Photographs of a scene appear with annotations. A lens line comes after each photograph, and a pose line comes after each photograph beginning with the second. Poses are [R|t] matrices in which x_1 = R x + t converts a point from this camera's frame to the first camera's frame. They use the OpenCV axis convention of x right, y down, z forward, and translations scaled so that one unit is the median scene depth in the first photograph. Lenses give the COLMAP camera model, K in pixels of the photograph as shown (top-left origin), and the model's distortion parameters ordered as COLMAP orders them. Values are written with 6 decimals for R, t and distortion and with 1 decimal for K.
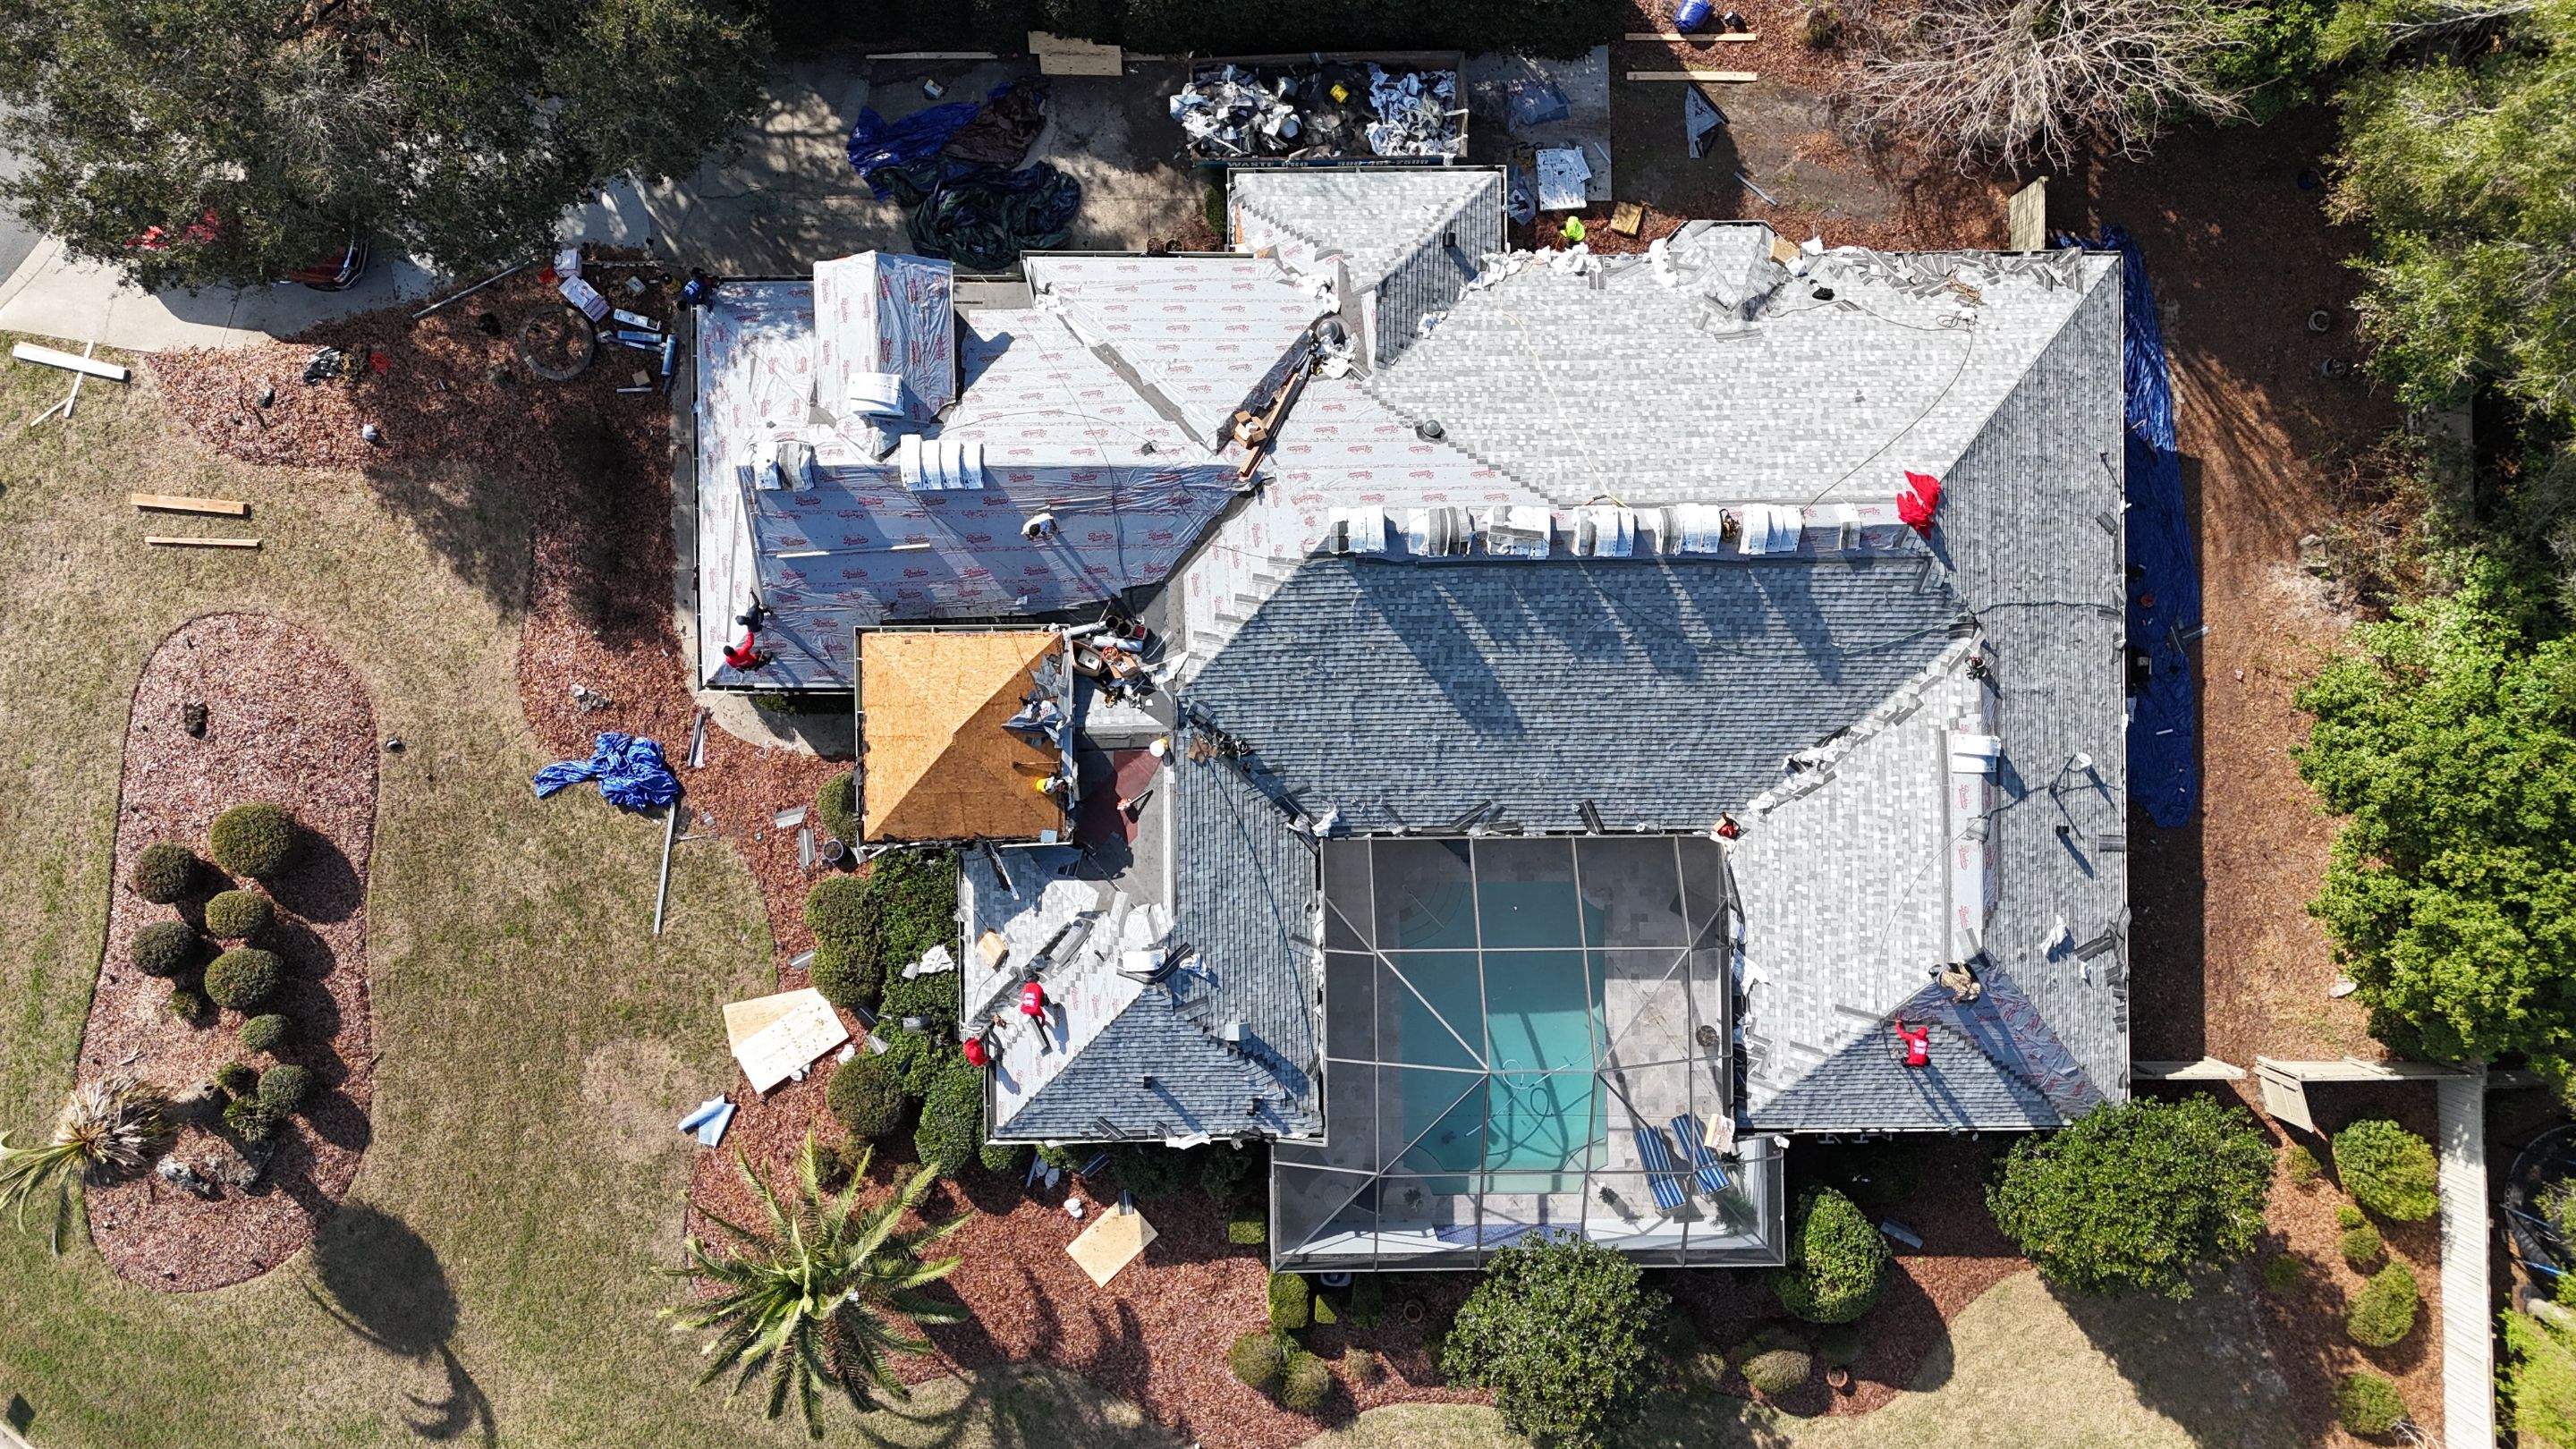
lens RADIAL K [[1953.8, 0, 1288.0], [0, 1953.8, 724.5], [0, 0, 1]] dist [0.008112, 0.001205]
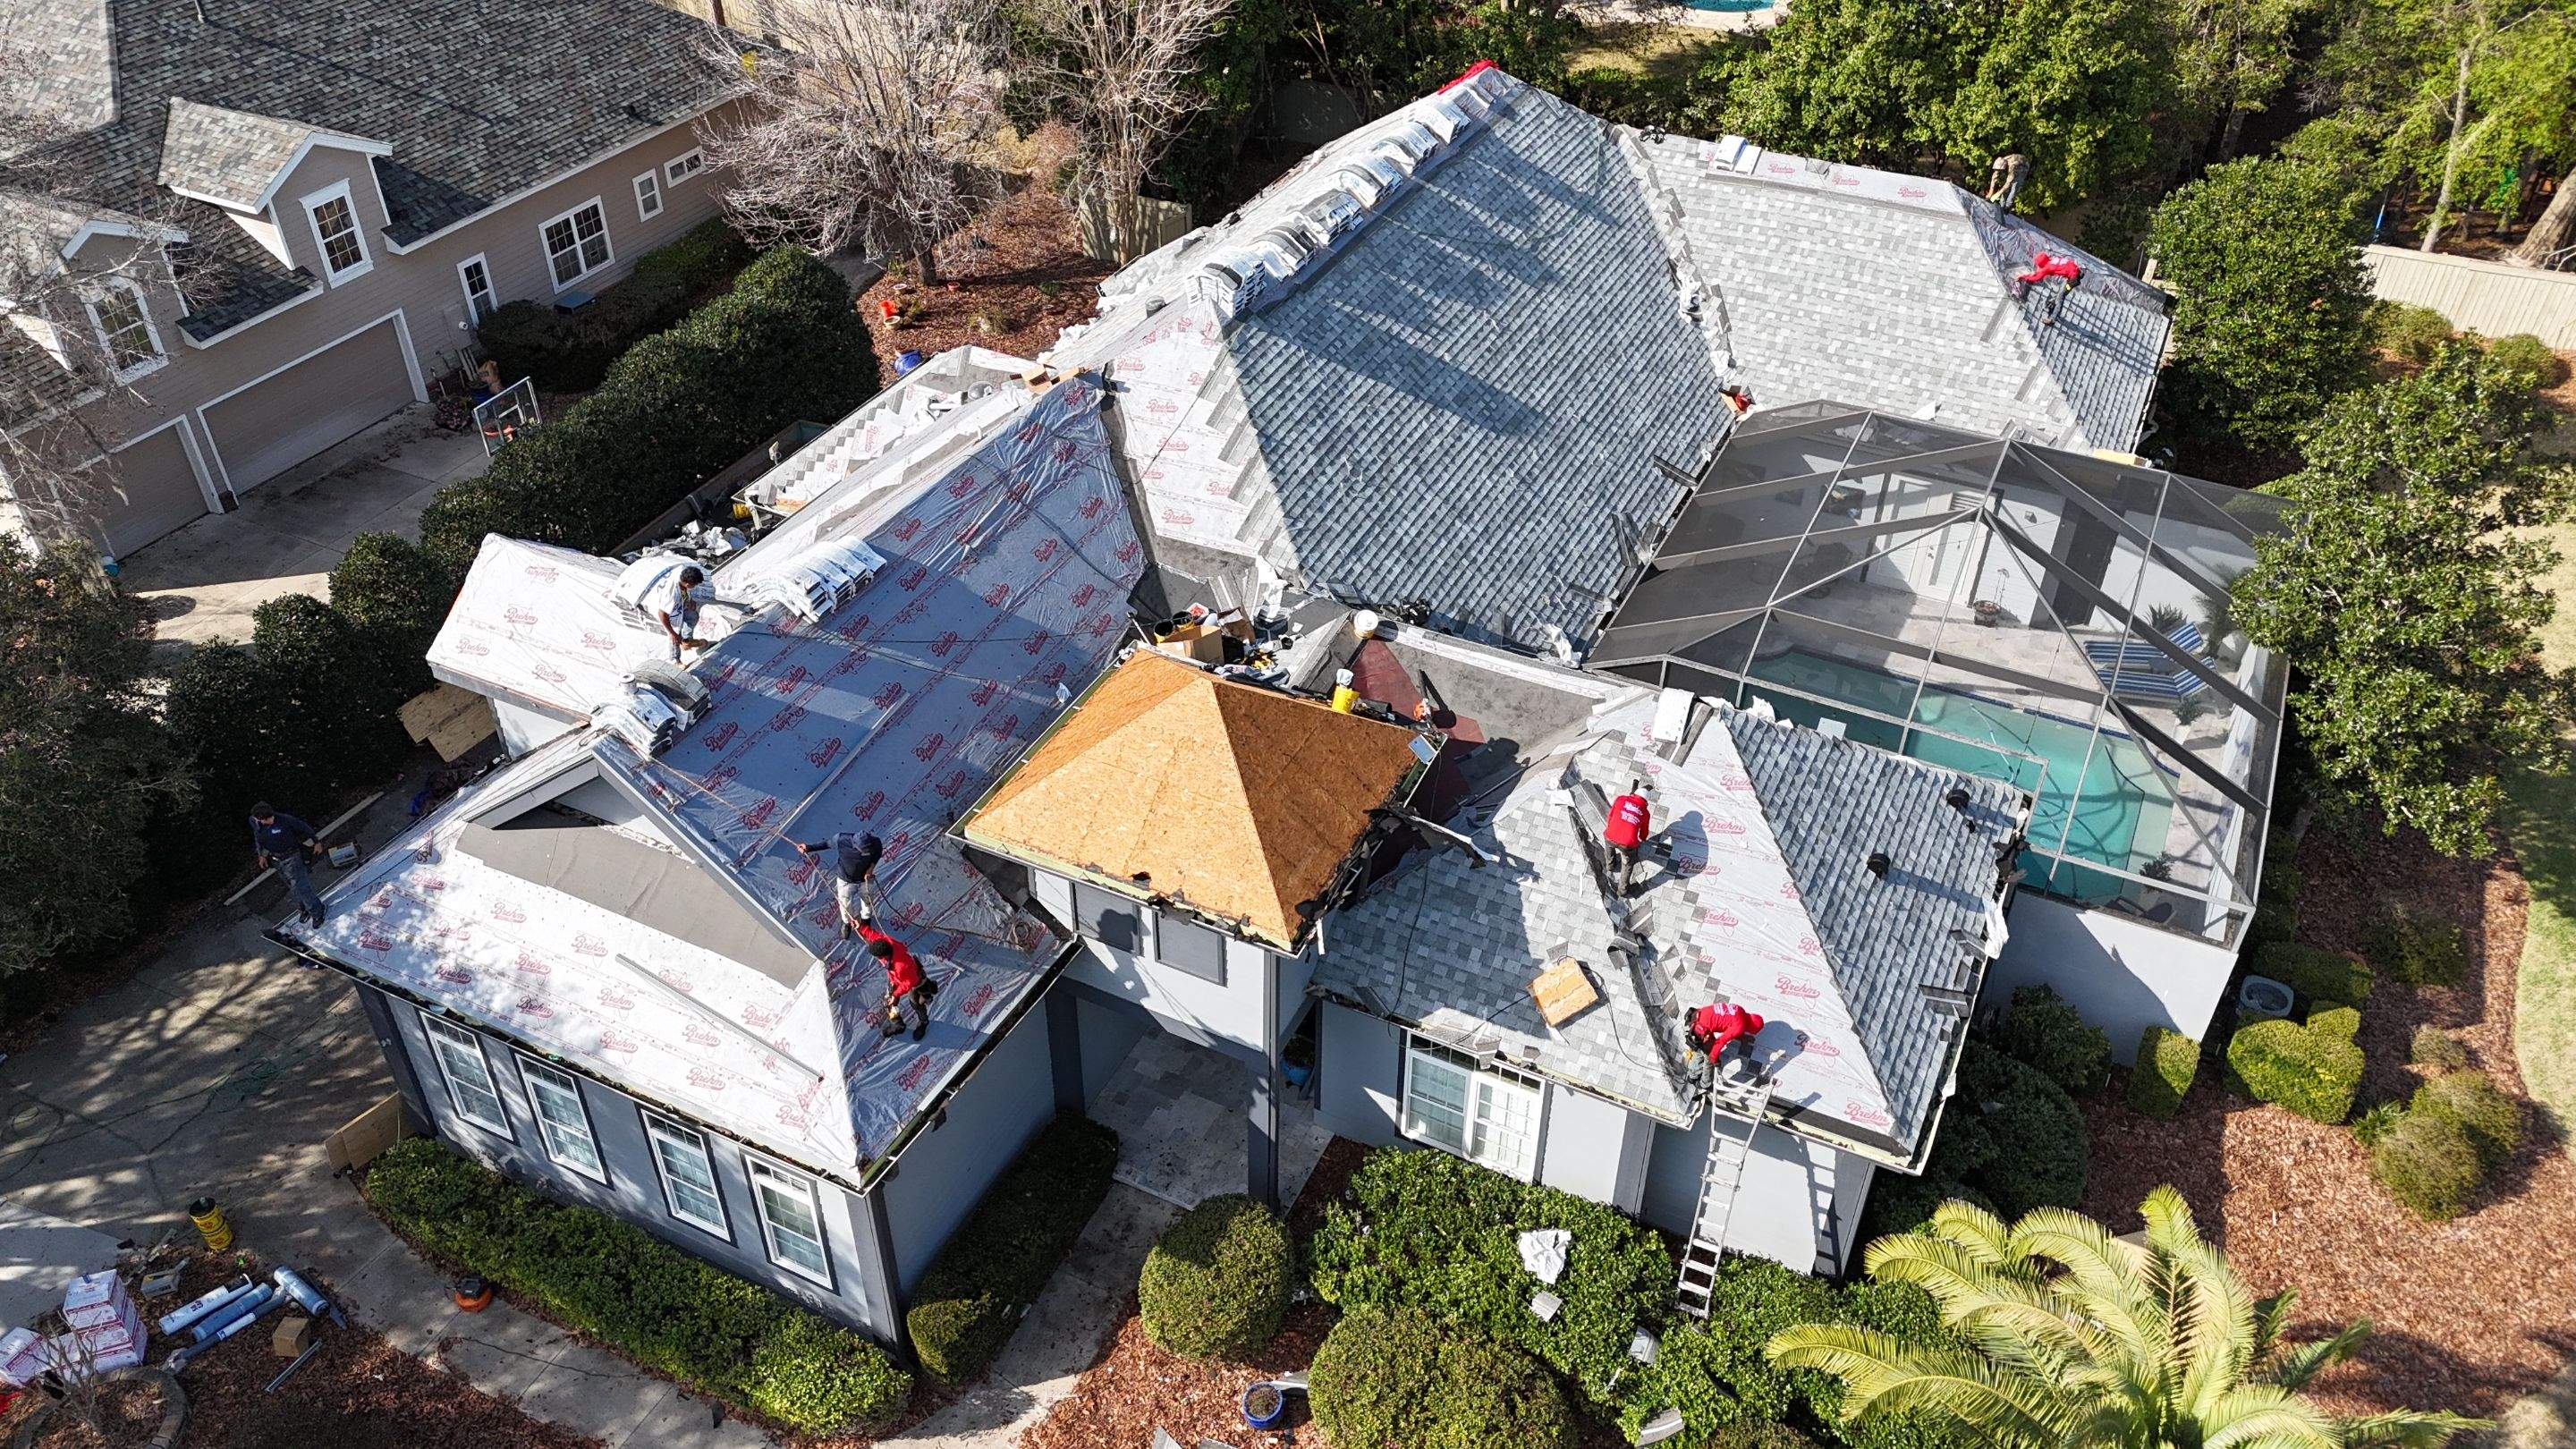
lens RADIAL K [[1953.8, 0, 1288.0], [0, 1953.8, 724.5], [0, 0, 1]] dist [0.008112, 0.001205]
pose [[0.453984, -0.538705, 0.709715, -0.543563], [0.890926, 0.263506, -0.369886, 0.232231], [0.012246, 0.800226, 0.599574, 0.618083]]
